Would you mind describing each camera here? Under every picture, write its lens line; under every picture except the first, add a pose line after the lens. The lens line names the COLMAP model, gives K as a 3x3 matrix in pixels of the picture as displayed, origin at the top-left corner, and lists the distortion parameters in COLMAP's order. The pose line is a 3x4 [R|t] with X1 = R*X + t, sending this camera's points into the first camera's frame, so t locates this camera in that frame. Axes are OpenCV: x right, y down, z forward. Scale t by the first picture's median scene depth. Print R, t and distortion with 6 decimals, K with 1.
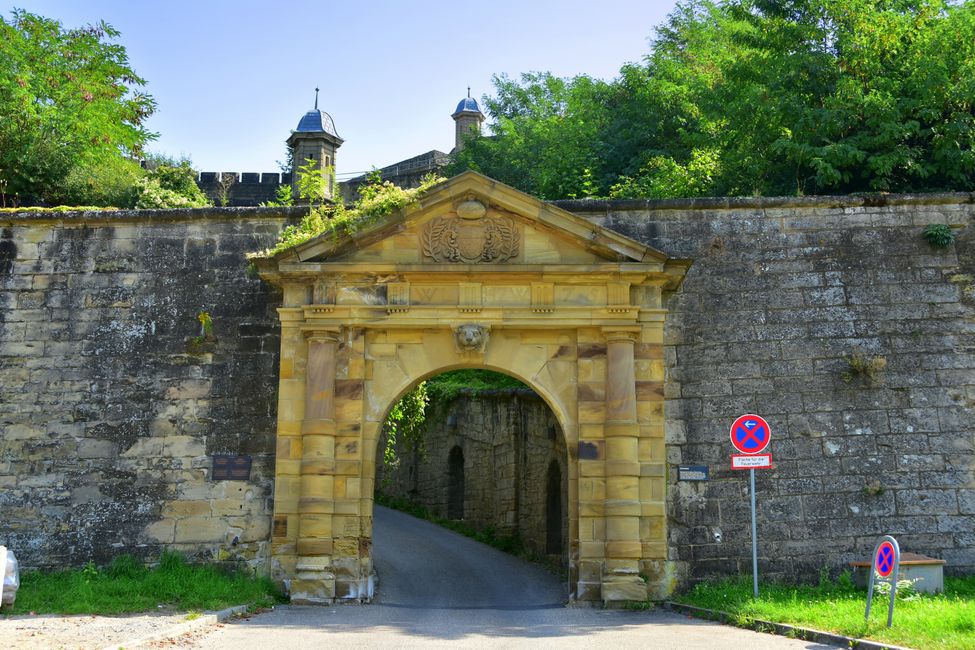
lens RADIAL K [[1027.3, 0, 473.5], [0, 1027.3, 324.8], [0, 0, 1]] dist [-0.014904, -0.014650]
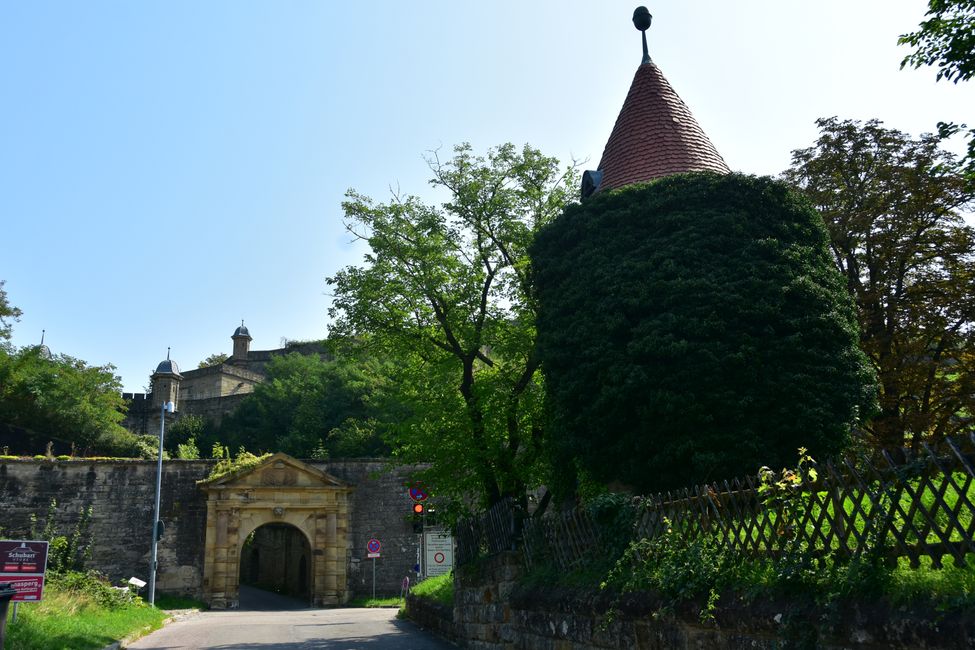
lens RADIAL K [[1027.3, 0, 473.5], [0, 1027.3, 324.8], [0, 0, 1]] dist [-0.014904, -0.014650]
pose [[0.960906, 0.042078, 0.273659, -0.276329], [-0.019975, 0.996344, -0.083059, -0.271914], [-0.276153, 0.074345, 0.958234, -1.851501]]
